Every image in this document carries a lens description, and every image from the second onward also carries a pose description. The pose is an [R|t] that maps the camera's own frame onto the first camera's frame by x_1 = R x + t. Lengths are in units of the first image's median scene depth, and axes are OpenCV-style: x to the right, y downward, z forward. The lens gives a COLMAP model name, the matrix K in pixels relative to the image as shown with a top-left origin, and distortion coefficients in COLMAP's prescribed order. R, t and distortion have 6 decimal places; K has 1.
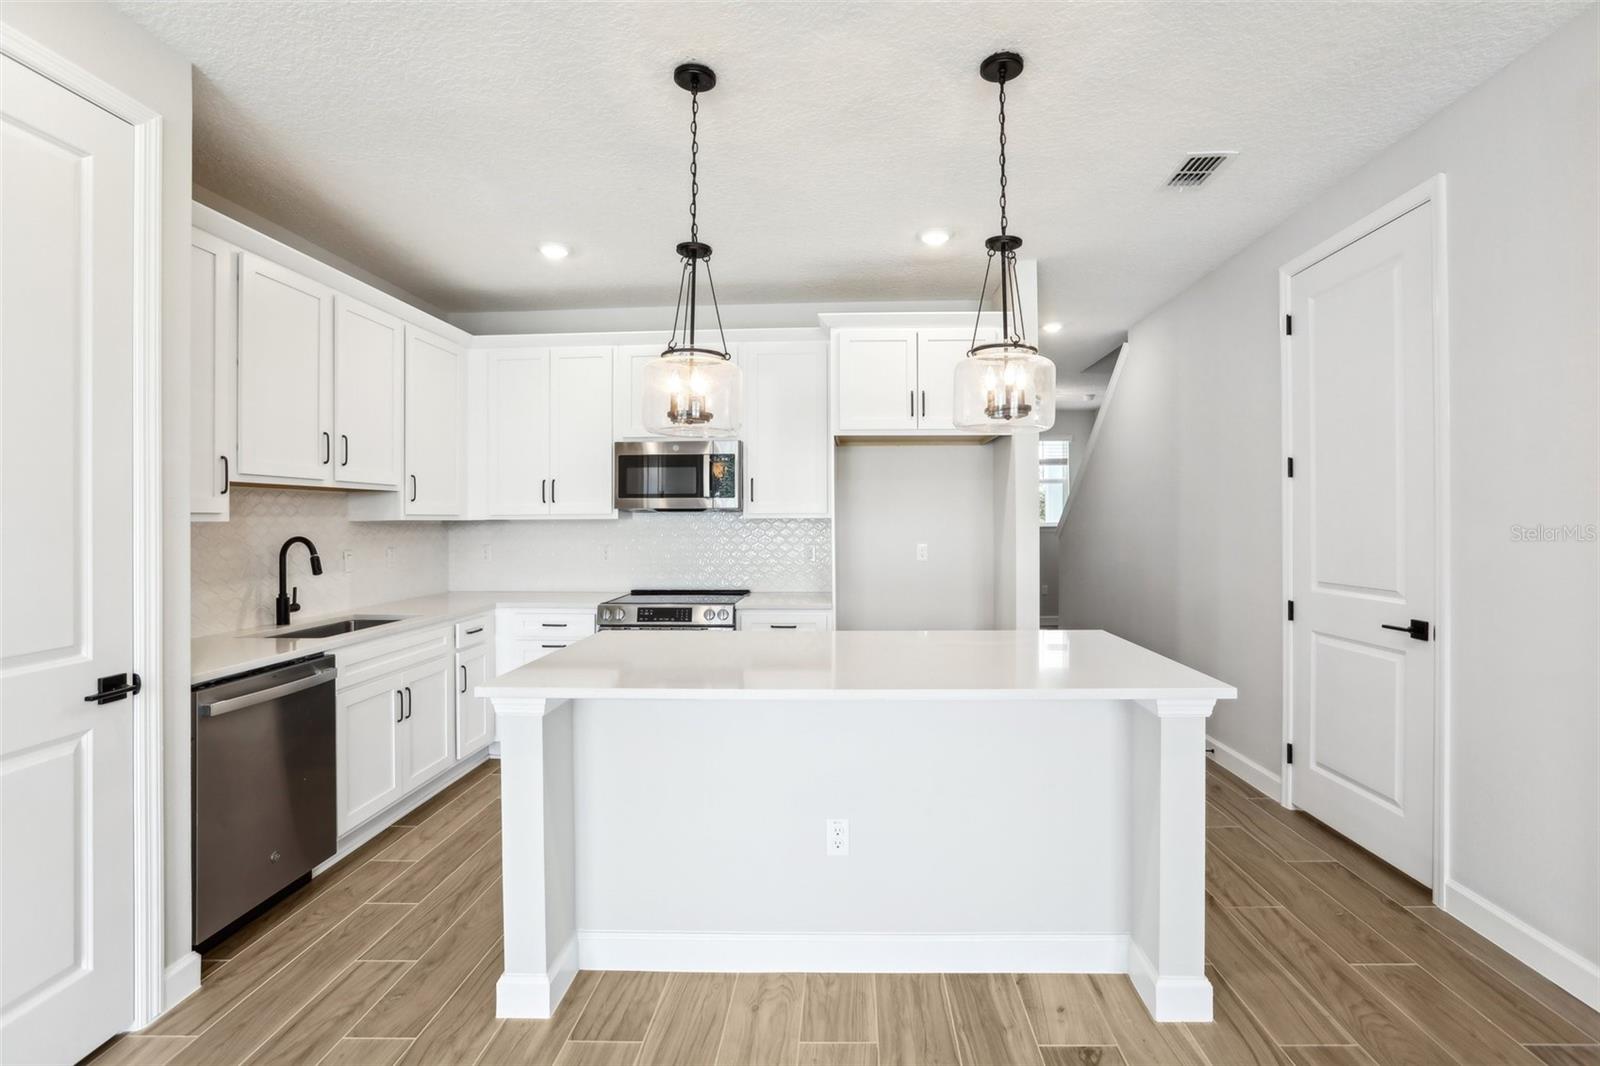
lens RADIAL K [[737.5, 0, 814.5], [0, 737.5, 515.9], [0, 0, 1]] dist [-0.038180, 0.015950]
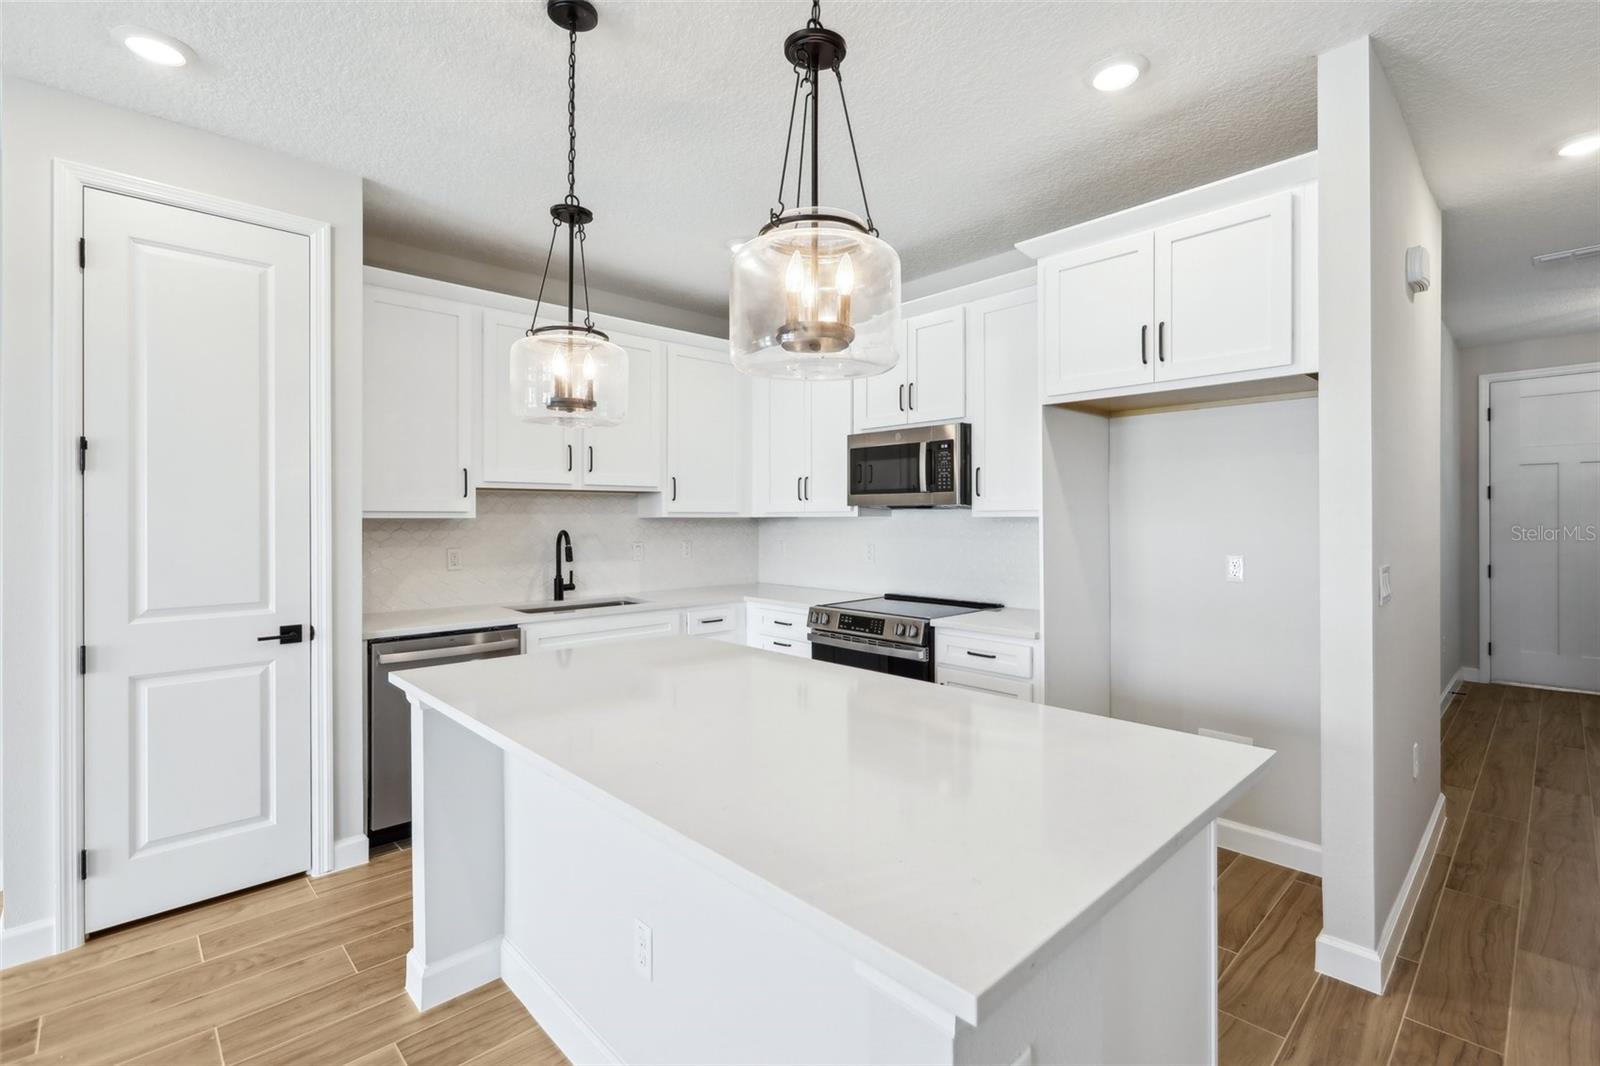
lens RADIAL K [[726.0, 0, 806.8], [0, 726.0, 515.1], [0, 0, 1]] dist [0.001724, -0.000388]
pose [[0.723495, 0.002816, -0.690324, 0.440090], [-0.000551, 0.999994, 0.003502, -0.001722], [0.690330, -0.002154, 0.723492, 0.384535]]
